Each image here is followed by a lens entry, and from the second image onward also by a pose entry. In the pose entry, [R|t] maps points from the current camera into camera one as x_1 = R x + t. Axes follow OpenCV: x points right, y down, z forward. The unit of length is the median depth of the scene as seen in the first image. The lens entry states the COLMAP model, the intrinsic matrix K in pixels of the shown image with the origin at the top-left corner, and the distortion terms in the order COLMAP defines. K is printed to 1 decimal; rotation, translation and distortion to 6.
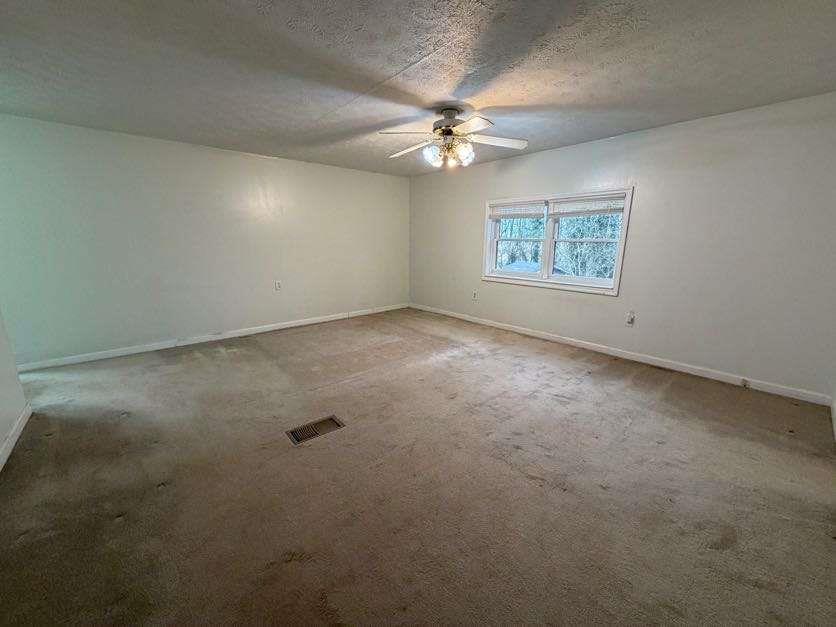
lens RADIAL K [[331.0, 0, 414.8], [0, 331.0, 314.0], [0, 0, 1]] dist [-0.000770, -0.000212]
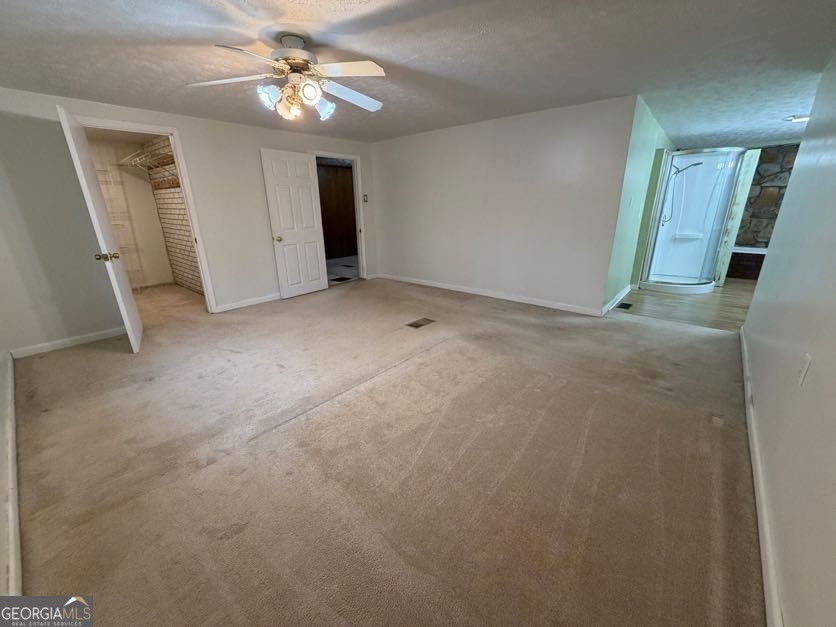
lens RADIAL K [[331.0, 0, 414.8], [0, 331.0, 314.0], [0, 0, 1]] dist [-0.000770, -0.000212]
pose [[-0.988345, 0.059461, -0.140140, -0.028507], [-0.021644, 0.856328, 0.515979, -0.473740], [0.150686, 0.512998, -0.845060, 2.015340]]
